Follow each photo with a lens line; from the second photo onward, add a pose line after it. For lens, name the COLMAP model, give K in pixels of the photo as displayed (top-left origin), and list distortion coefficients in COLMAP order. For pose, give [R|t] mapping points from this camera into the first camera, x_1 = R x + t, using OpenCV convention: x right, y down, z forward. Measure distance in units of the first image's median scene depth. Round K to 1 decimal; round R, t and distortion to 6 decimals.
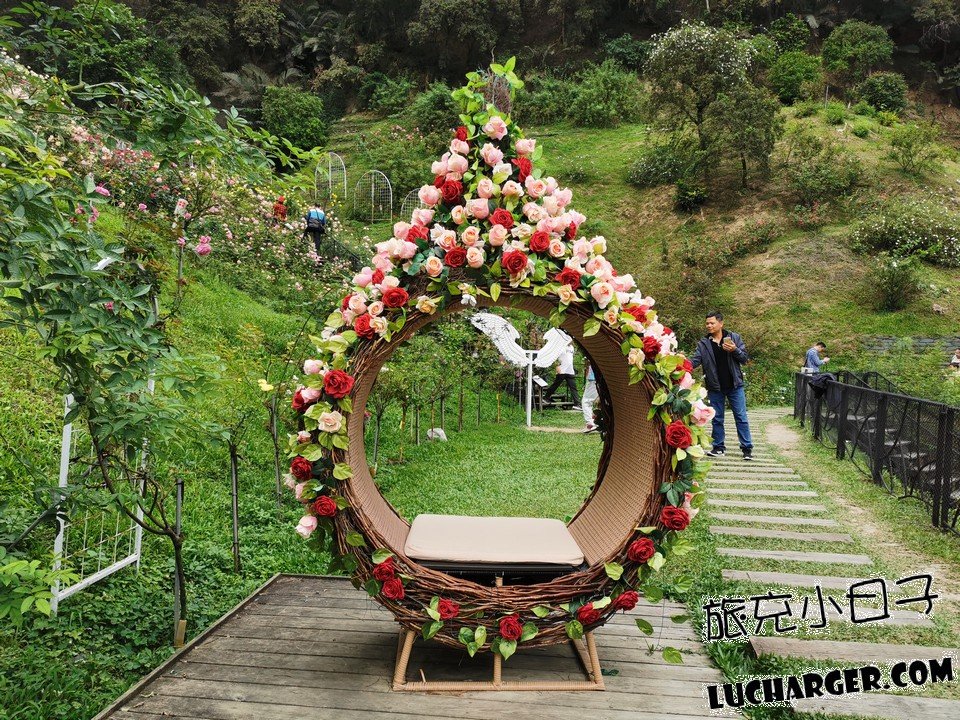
lens RADIAL K [[740.3, 0, 480.0], [0, 740.3, 360.0], [0, 0, 1]] dist [0.008325, -0.016785]
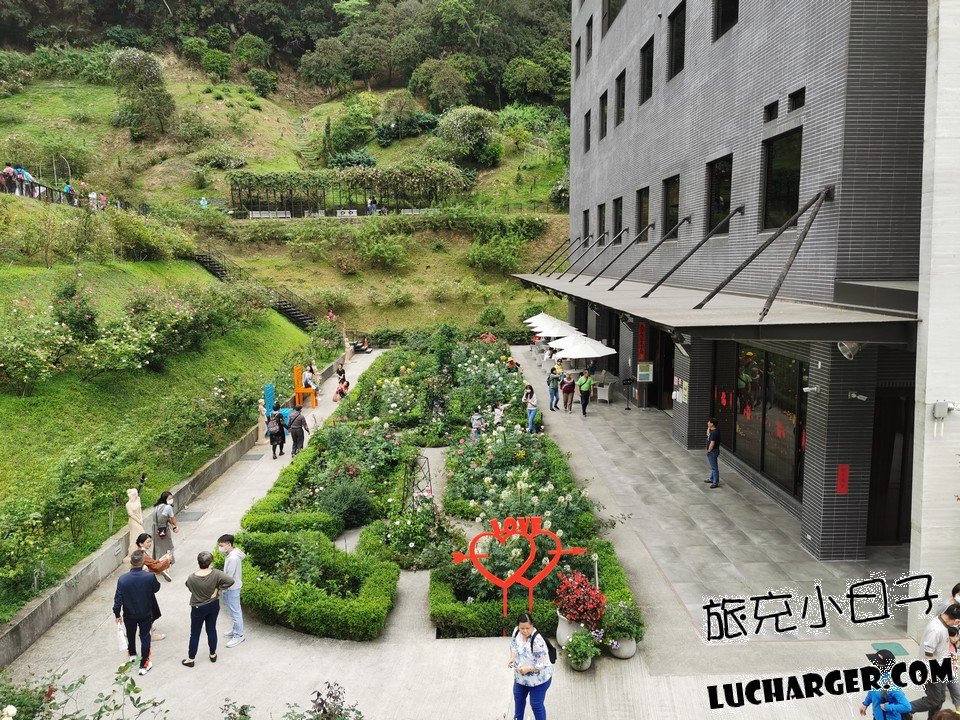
lens RADIAL K [[740.3, 0, 480.0], [0, 740.3, 360.0], [0, 0, 1]] dist [0.008325, -0.016785]
pose [[0.889253, -0.096285, 0.447168, 0.145367], [0.034451, 0.988916, 0.144425, 0.138478], [-0.456117, -0.113025, 0.882713, -1.346246]]
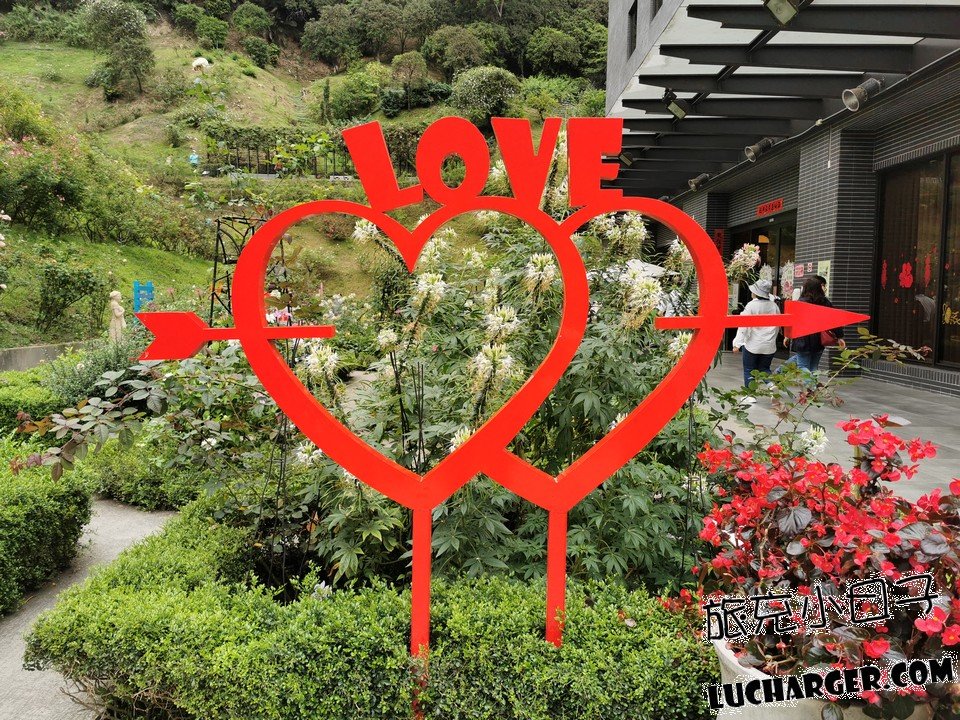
lens RADIAL K [[740.3, 0, 480.0], [0, 740.3, 360.0], [0, 0, 1]] dist [0.008325, -0.016785]
pose [[0.902894, -0.051027, 0.426823, 0.287382], [0.013550, 0.995815, 0.090386, 0.285066], [-0.429649, -0.075826, 0.899807, -1.101662]]
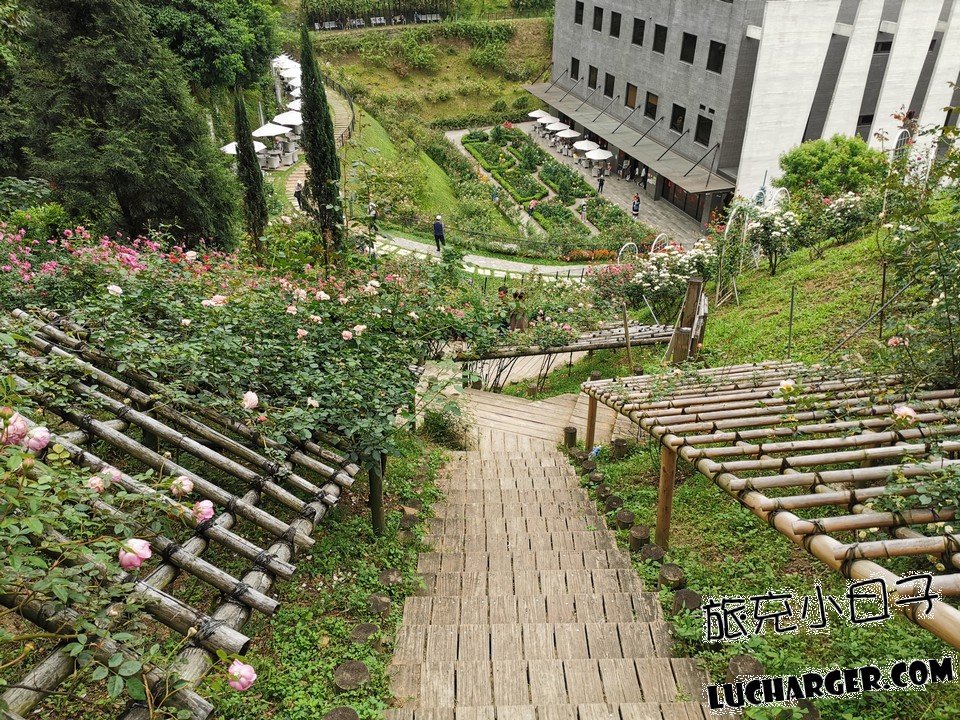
lens RADIAL K [[740.3, 0, 480.0], [0, 740.3, 360.0], [0, 0, 1]] dist [0.008325, -0.016785]
pose [[0.747548, -0.367342, 0.553382, -0.962039], [0.018386, 0.844271, 0.535600, -0.375710], [-0.663953, -0.390212, 0.637888, -1.937953]]
